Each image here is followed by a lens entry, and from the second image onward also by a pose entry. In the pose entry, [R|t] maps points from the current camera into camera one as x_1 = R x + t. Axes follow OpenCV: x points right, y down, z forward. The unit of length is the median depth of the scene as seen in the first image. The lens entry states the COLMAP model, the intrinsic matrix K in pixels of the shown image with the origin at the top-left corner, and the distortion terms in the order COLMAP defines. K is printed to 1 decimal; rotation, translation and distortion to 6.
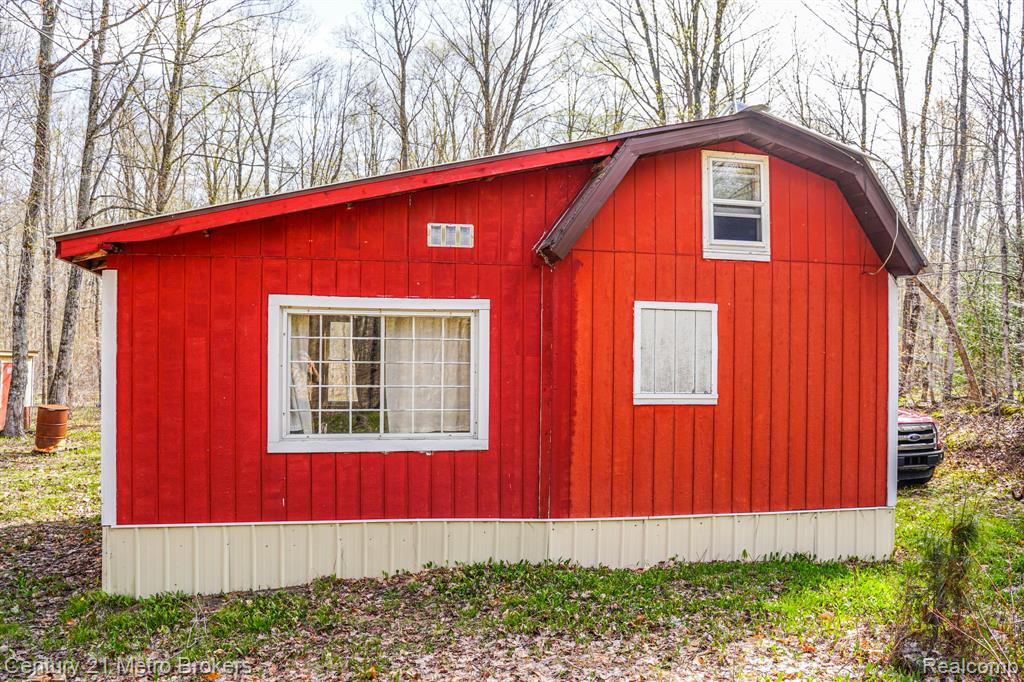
lens RADIAL K [[839.6, 0, 512.0], [0, 839.6, 341.0], [0, 0, 1]] dist [-0.135641, 0.139279]
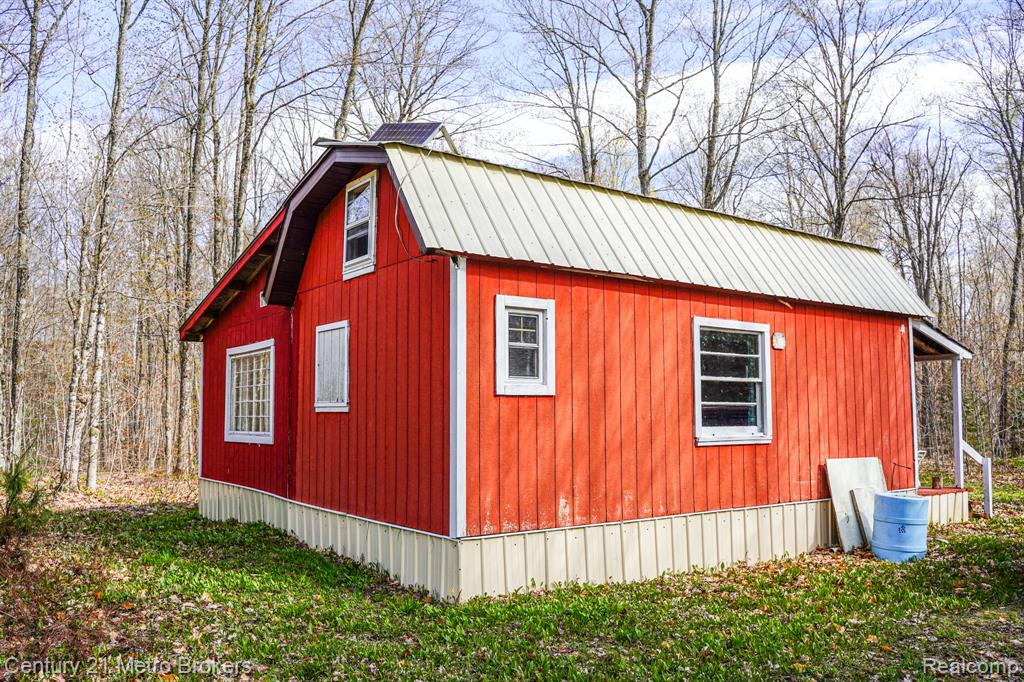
lens RADIAL K [[839.6, 0, 512.0], [0, 839.6, 341.0], [0, 0, 1]] dist [-0.135641, 0.139279]
pose [[0.389242, -0.094797, -0.916245, 1.335356], [0.030609, 0.995472, -0.089991, 0.088777], [0.920627, 0.006982, 0.390381, 0.773726]]
